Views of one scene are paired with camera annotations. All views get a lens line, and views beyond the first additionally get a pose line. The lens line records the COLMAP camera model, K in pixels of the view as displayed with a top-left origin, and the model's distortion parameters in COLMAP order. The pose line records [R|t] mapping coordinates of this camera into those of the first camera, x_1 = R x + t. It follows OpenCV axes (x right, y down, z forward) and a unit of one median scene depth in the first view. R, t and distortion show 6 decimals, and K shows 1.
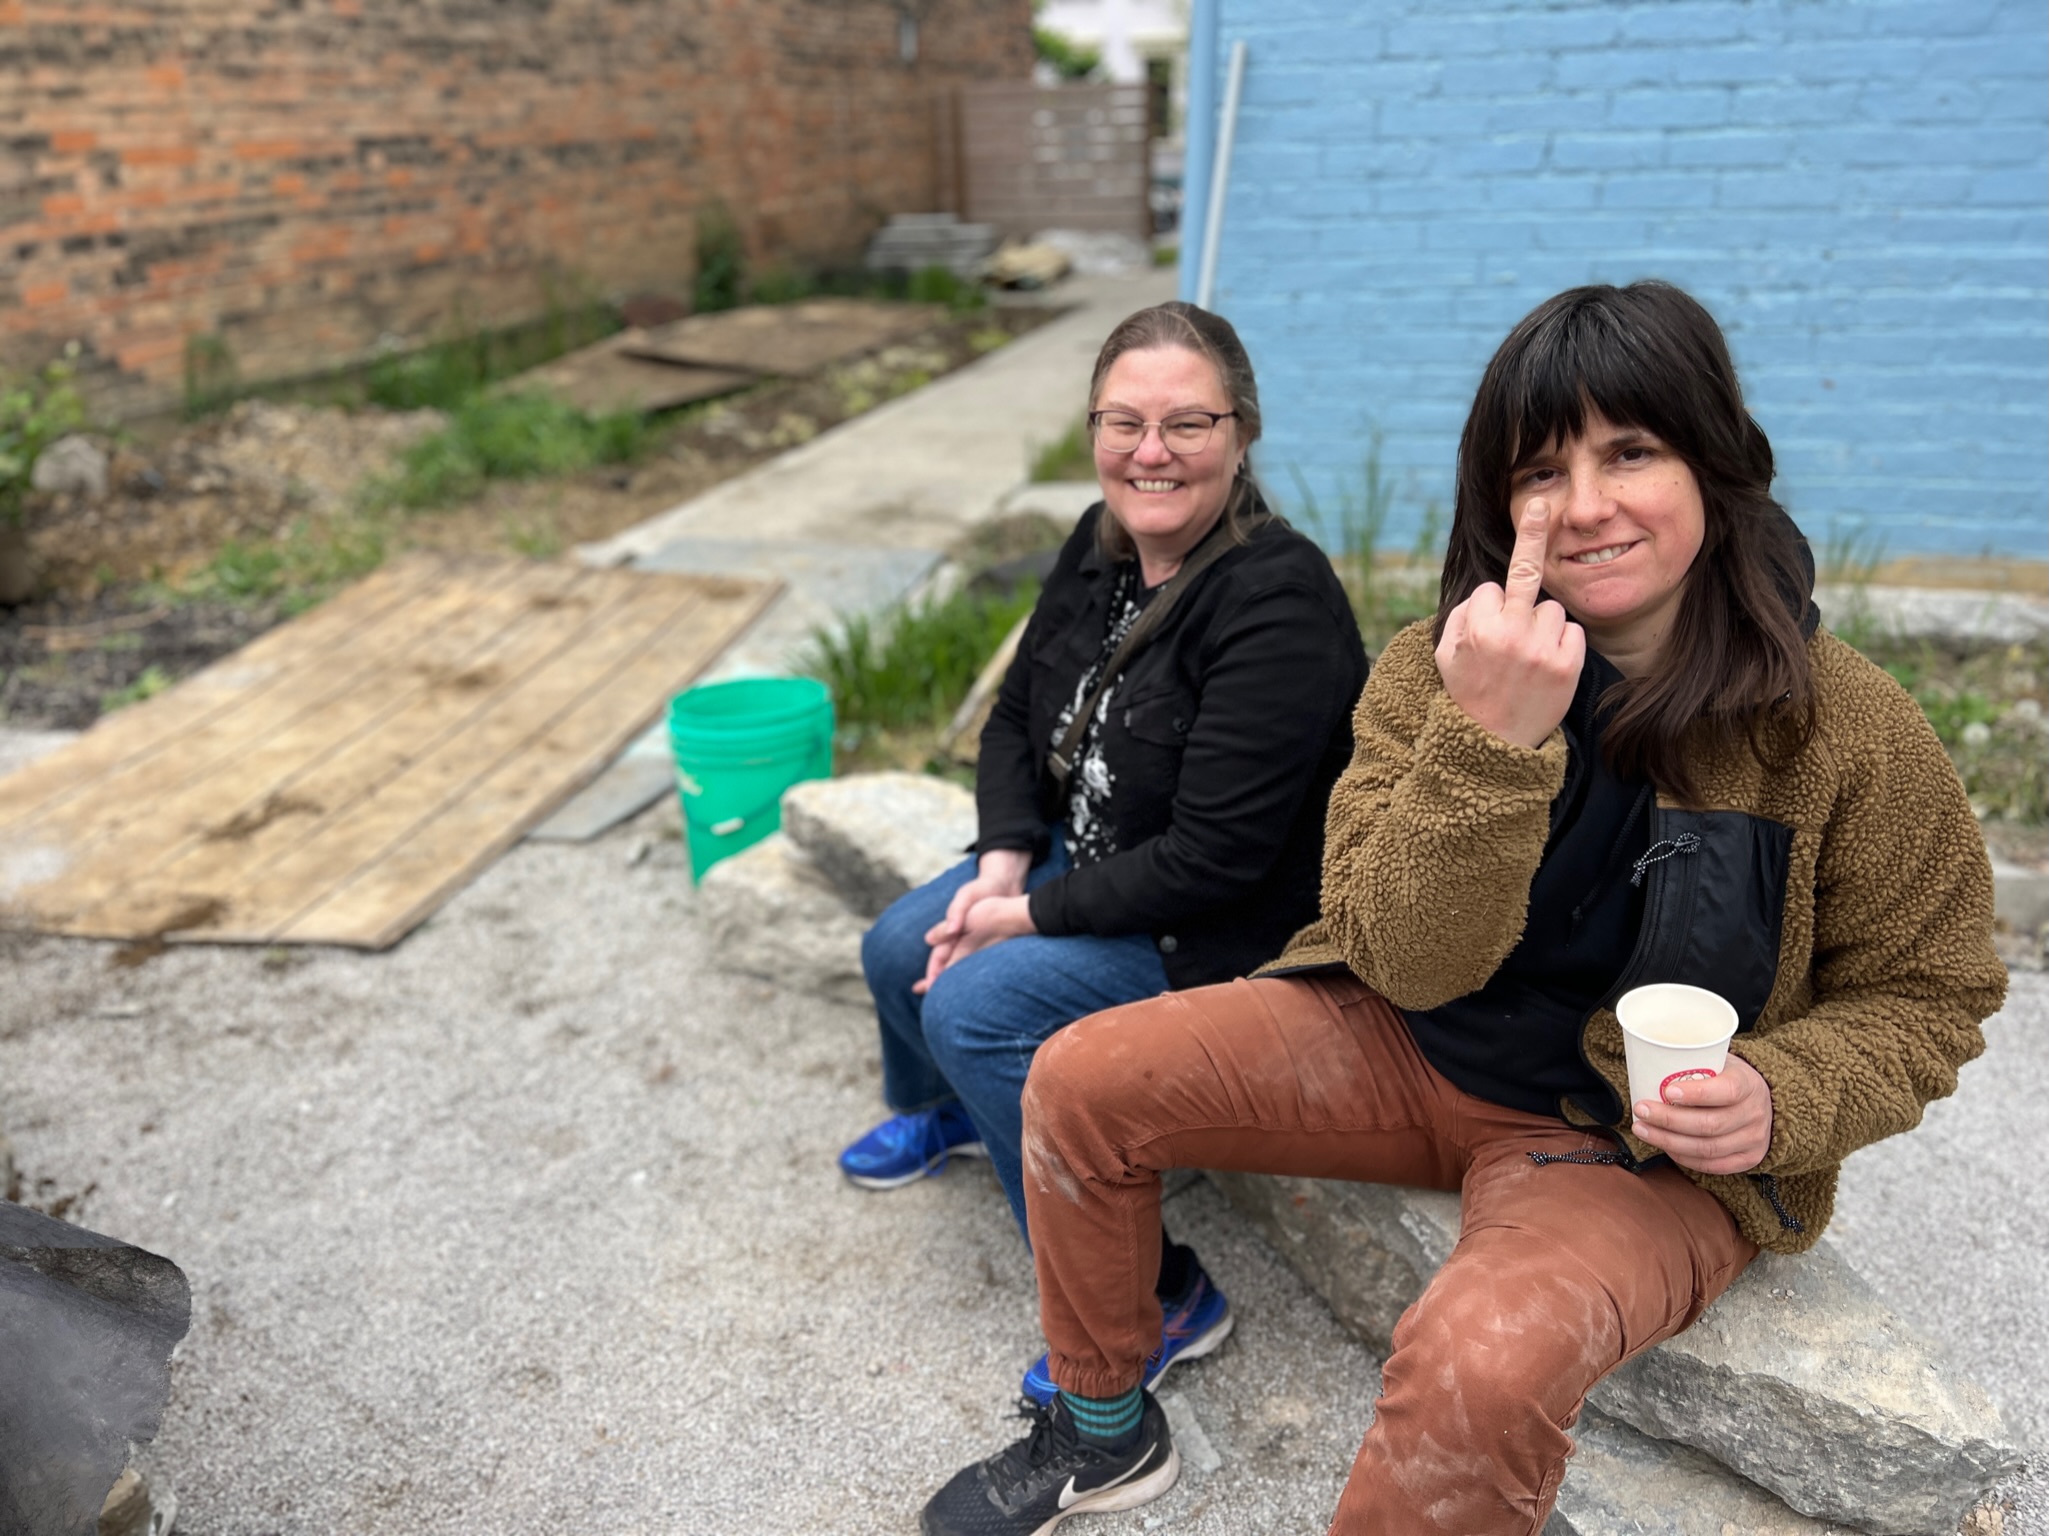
lens RADIAL K [[1535.7, 0, 1031.2], [0, 1535.7, 778.8], [0, 0, 1]] dist [0.054370, -0.057235]
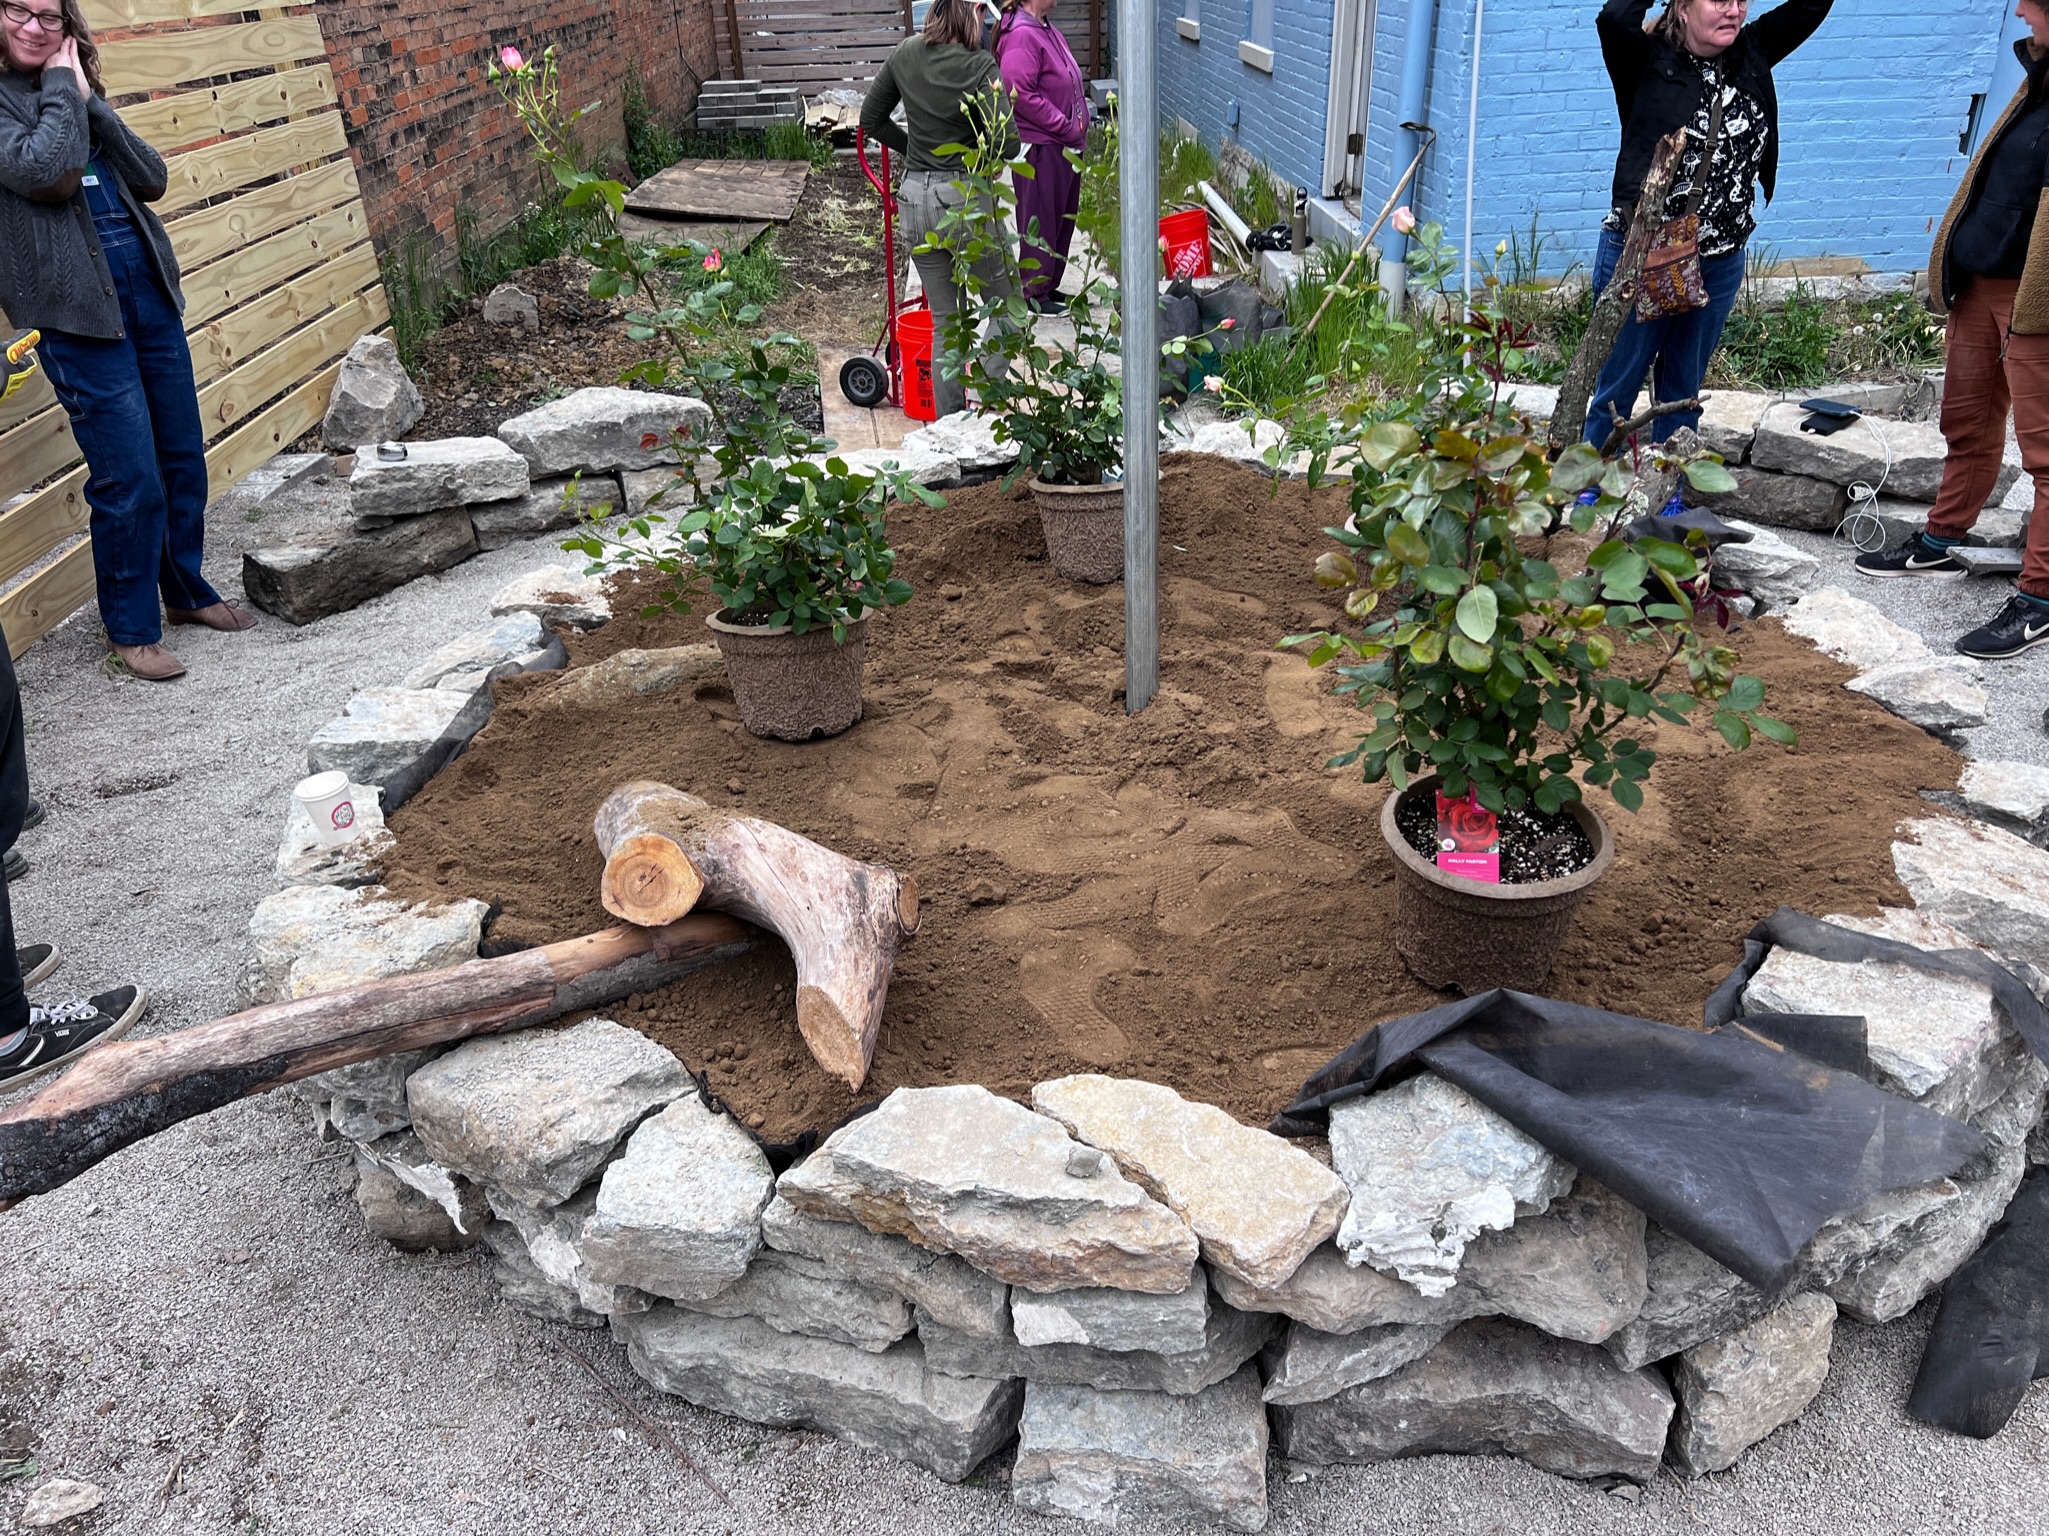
lens RADIAL K [[1535.7, 0, 1038.7], [0, 1535.7, 769.8], [0, 0, 1]] dist [0.054370, -0.057235]
pose [[0.956955, -0.139378, 0.254582, -0.516504], [0.117977, 0.988213, 0.097557, 0.105433], [-0.265178, -0.063322, 0.962118, -0.381642]]
